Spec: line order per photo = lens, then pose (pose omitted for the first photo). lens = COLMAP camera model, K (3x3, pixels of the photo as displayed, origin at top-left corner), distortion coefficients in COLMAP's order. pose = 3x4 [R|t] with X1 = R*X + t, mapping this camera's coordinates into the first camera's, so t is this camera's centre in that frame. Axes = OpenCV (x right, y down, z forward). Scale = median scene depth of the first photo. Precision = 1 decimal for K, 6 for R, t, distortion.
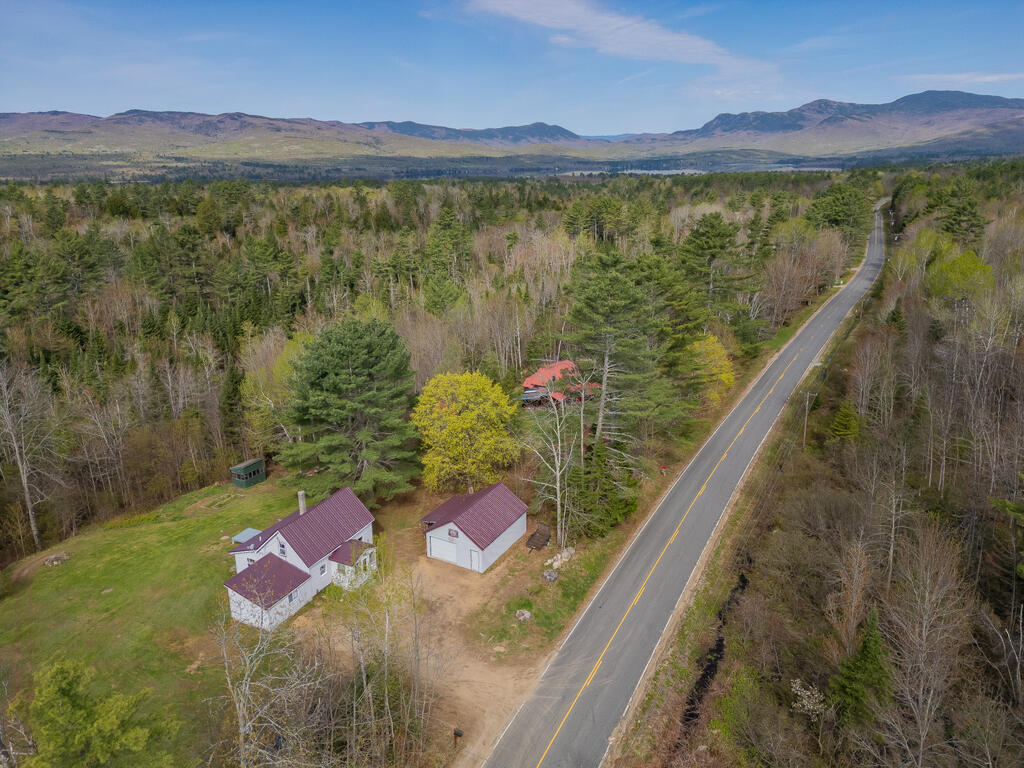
lens RADIAL K [[713.8, 0, 512.0], [0, 713.8, 384.0], [0, 0, 1]] dist [0.090546, -0.077425]
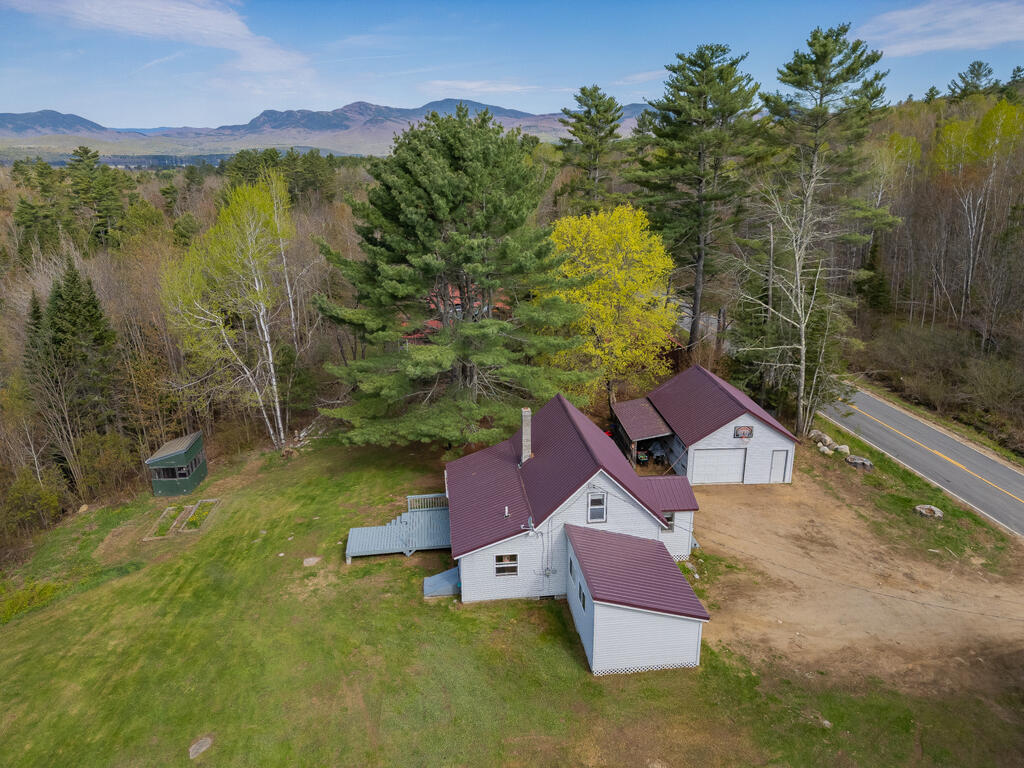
lens RADIAL K [[713.8, 0, 512.0], [0, 713.8, 384.0], [0, 0, 1]] dist [0.090546, -0.077425]
pose [[0.839336, -0.163073, 0.518577, -0.523139], [0.162383, 0.985603, 0.047112, 0.098615], [-0.518793, 0.044666, 0.853732, 0.532417]]
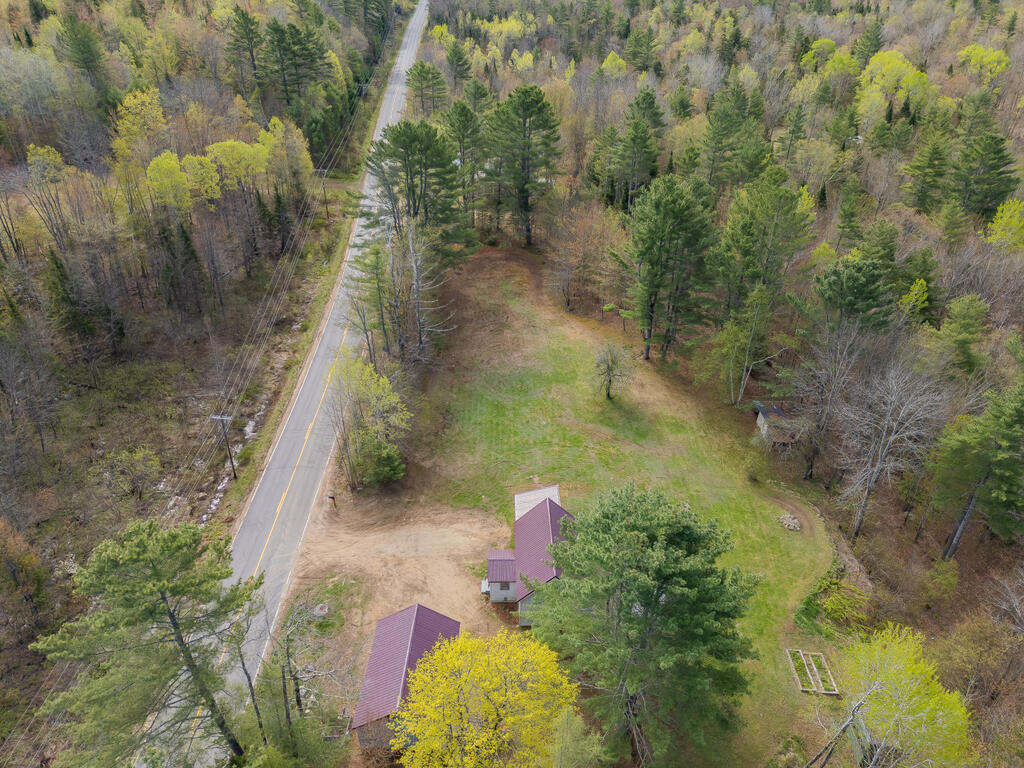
lens RADIAL K [[713.8, 0, 512.0], [0, 713.8, 384.0], [0, 0, 1]] dist [0.090546, -0.077425]
pose [[-0.890653, 0.249897, -0.379853, 0.071110], [-0.133921, 0.654186, 0.744383, -0.590347], [0.434514, 0.713857, -0.549186, 1.229574]]
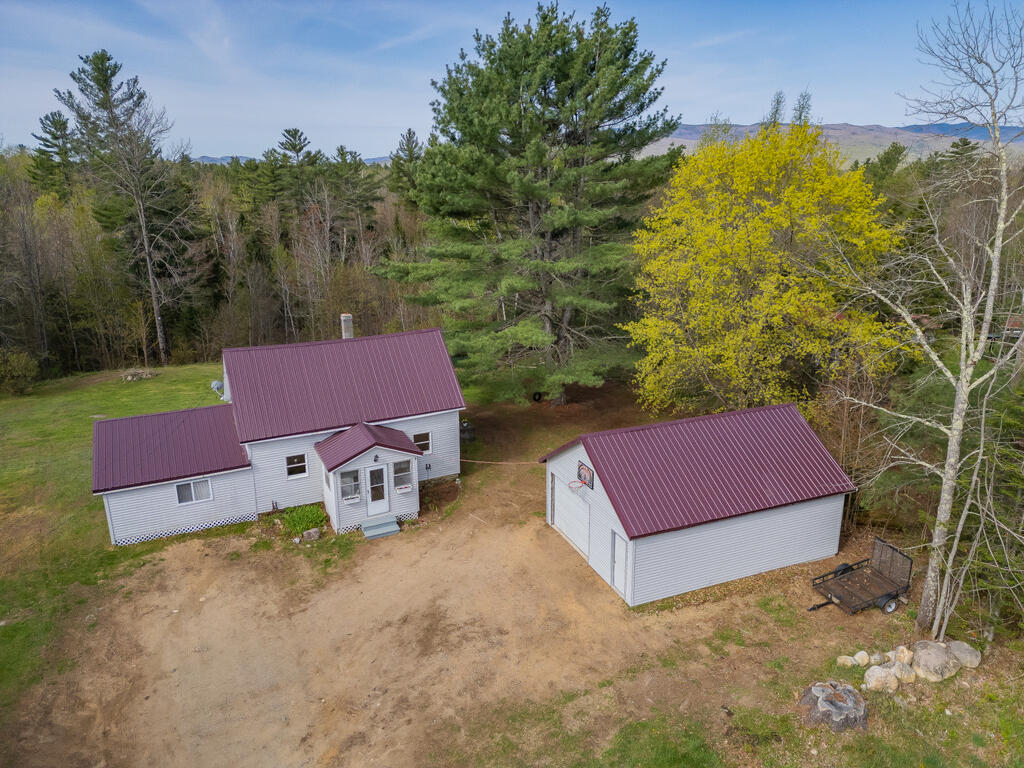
lens RADIAL K [[713.8, 0, 512.0], [0, 713.8, 384.0], [0, 0, 1]] dist [0.090546, -0.077425]
pose [[0.786527, 0.180455, -0.590602, 0.092182], [-0.188527, 0.980863, 0.048629, 0.140251], [0.588075, 0.073097, 0.805496, 0.625800]]
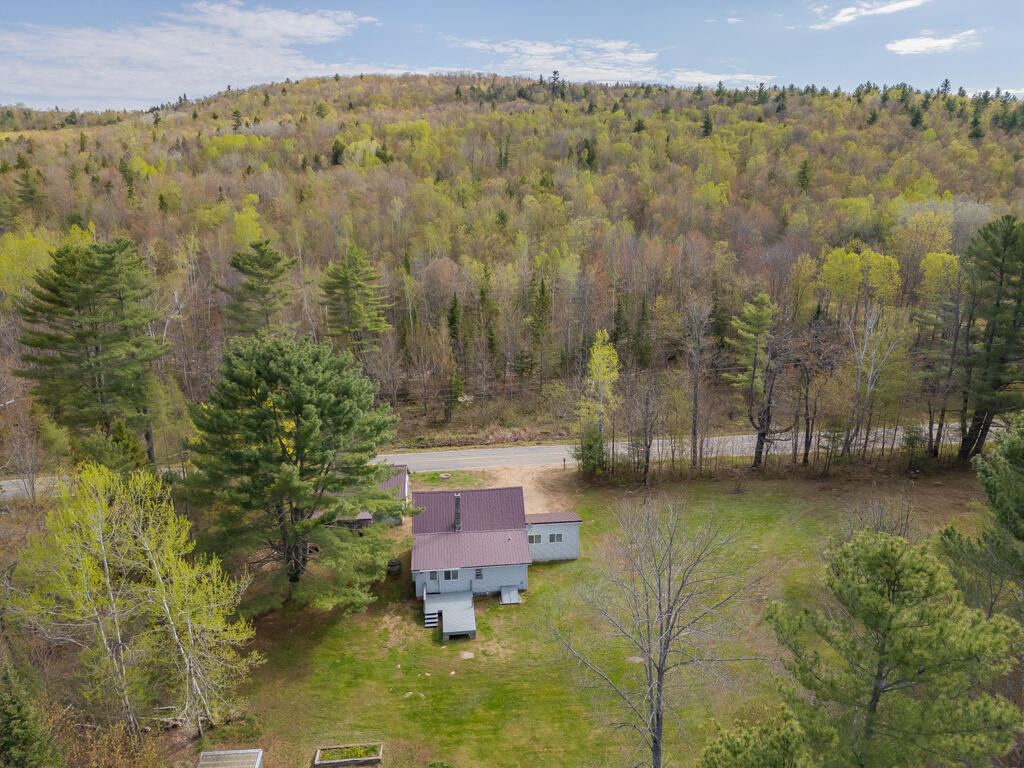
lens RADIAL K [[713.8, 0, 512.0], [0, 713.8, 384.0], [0, 0, 1]] dist [0.090546, -0.077425]
pose [[-0.526873, -0.204150, 0.825062, -0.939730], [0.271598, 0.879392, 0.391031, -0.266127], [-0.805382, 0.430108, -0.407881, 1.155007]]
